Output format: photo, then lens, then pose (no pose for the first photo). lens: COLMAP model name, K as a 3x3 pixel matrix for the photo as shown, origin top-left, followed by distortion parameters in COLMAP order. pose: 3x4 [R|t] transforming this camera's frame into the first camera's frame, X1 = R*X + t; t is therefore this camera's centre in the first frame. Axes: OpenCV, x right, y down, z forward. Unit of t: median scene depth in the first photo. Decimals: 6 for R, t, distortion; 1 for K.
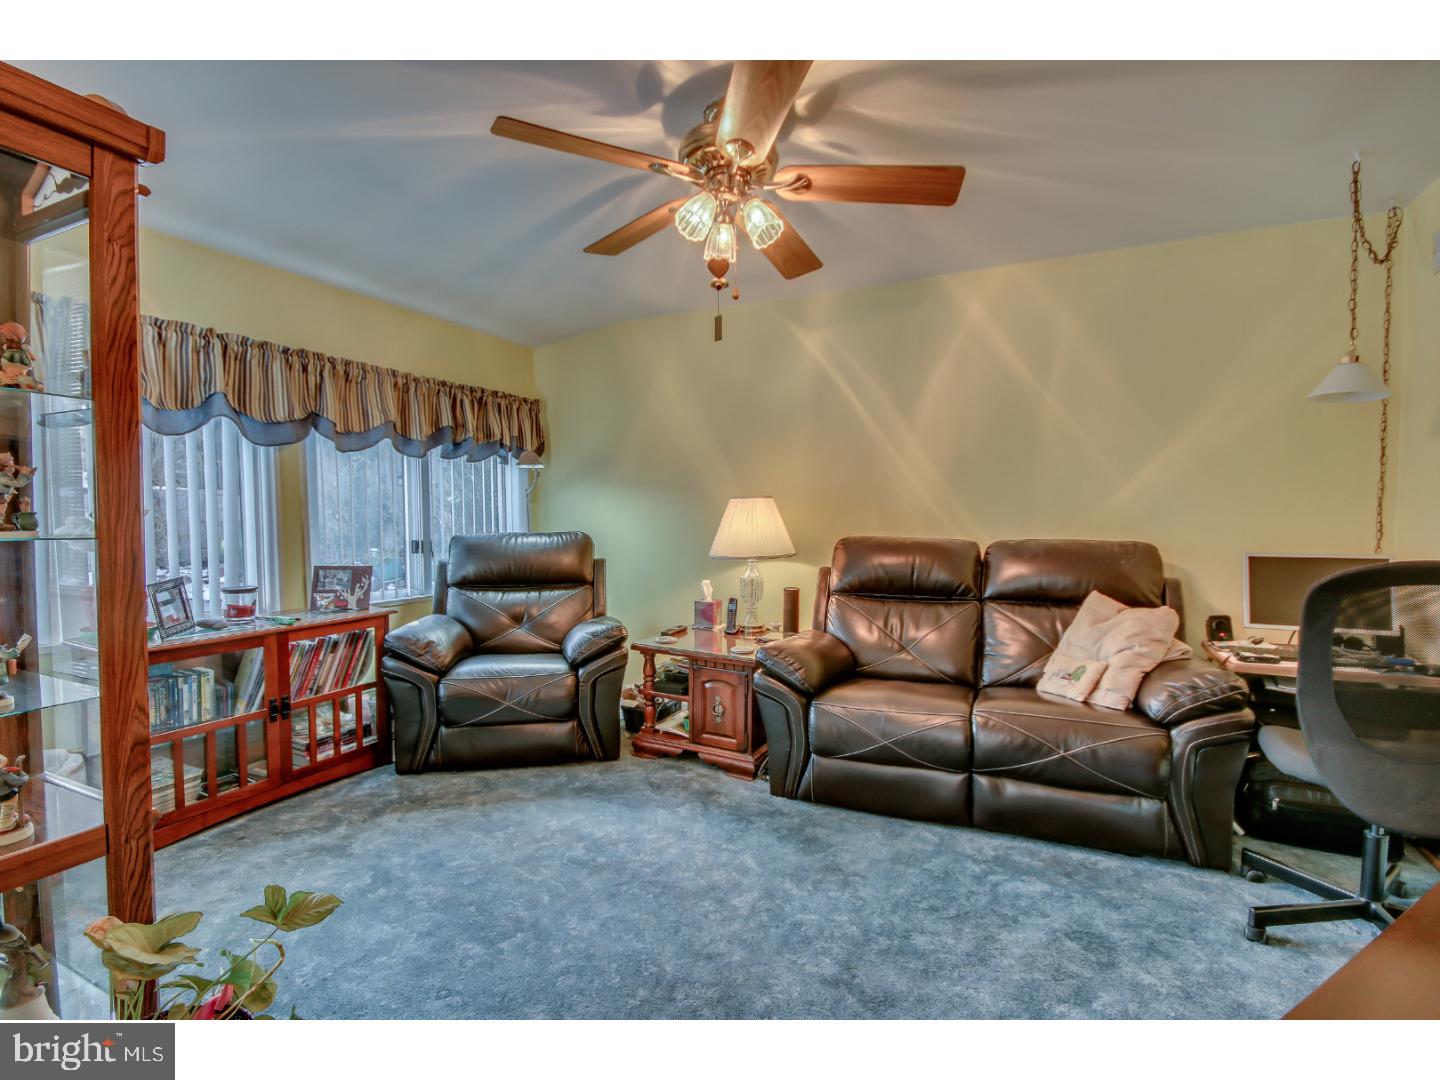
lens RADIAL K [[637.1, 0, 720.0], [0, 637.1, 540.0], [0, 0, 1]] dist [-0.000759, -0.000285]
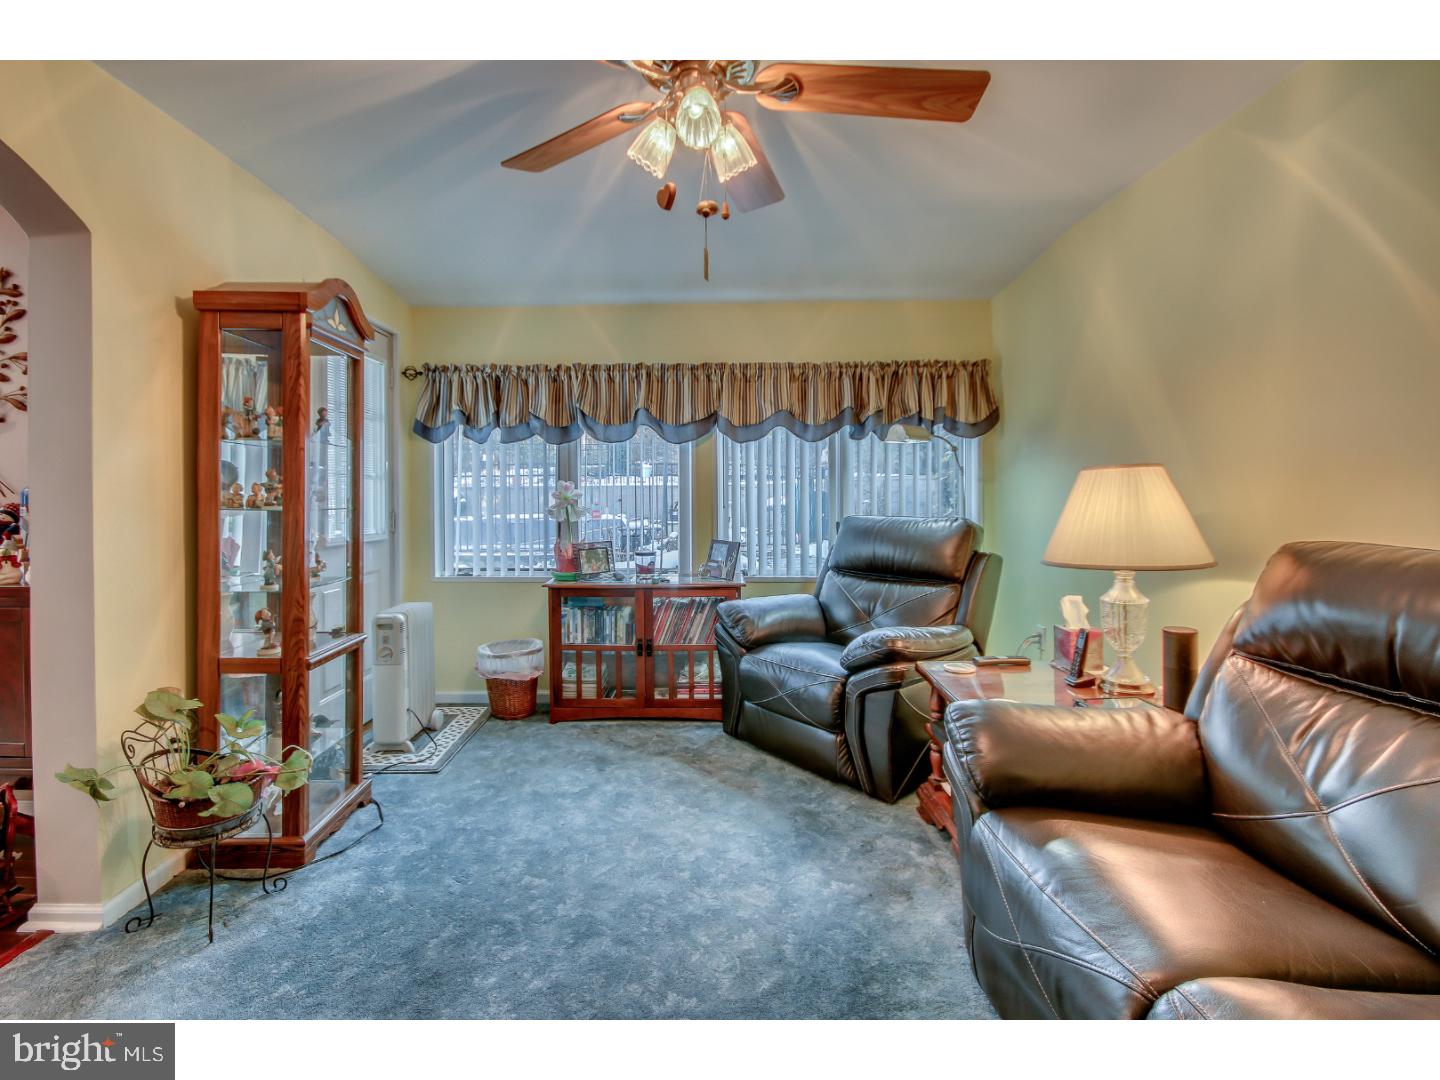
lens RADIAL K [[667.3, 0, 717.5], [0, 667.3, 503.4], [0, 0, 1]] dist [-0.002178, -0.001798]
pose [[0.458951, 0.004686, -0.888449, 0.500729], [-0.032957, 0.999388, -0.011754, -0.013292], [0.887850, 0.034675, 0.458824, 0.434399]]
